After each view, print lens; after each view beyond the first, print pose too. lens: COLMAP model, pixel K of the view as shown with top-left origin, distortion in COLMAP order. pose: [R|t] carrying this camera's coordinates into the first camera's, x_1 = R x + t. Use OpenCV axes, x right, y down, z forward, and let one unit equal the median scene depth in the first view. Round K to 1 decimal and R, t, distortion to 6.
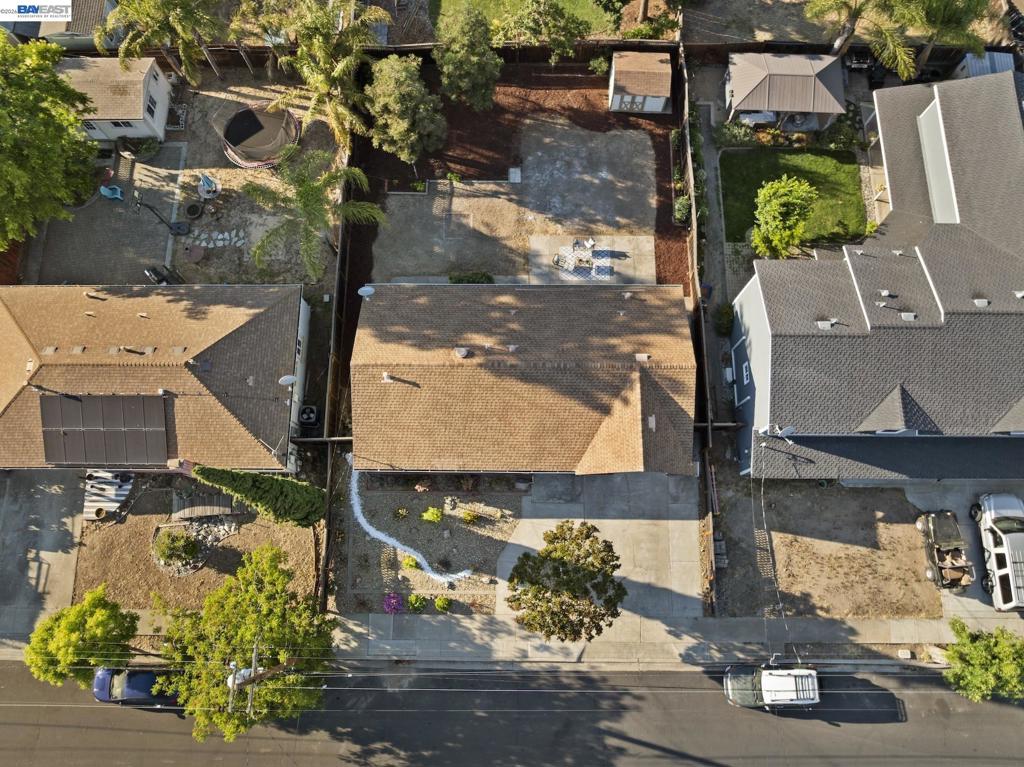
lens RADIAL K [[714.3, 0, 508.6], [0, 714.3, 385.9], [0, 0, 1]] dist [-0.027396, -0.001908]
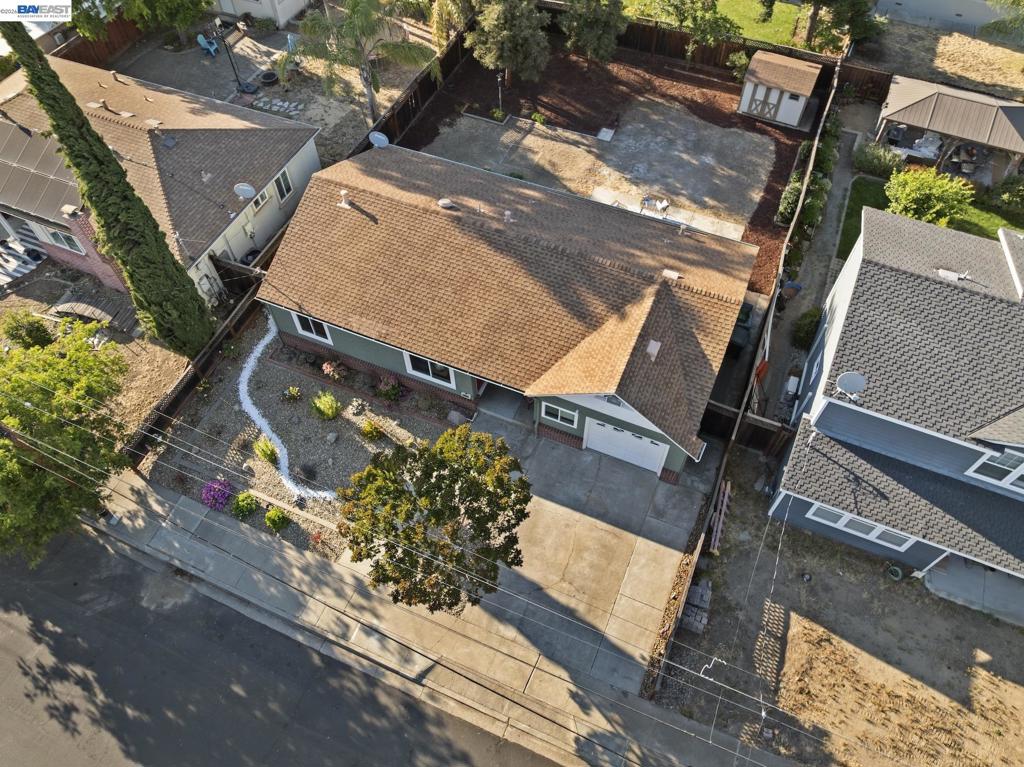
lens RADIAL K [[714.3, 0, 509.0], [0, 714.3, 384.7], [0, 0, 1]] dist [-0.027396, -0.001908]
pose [[0.919955, 0.325668, -0.218229, 0.213765], [-0.380080, 0.877317, -0.293007, 0.302699], [0.096033, 0.352498, 0.930872, 0.338281]]
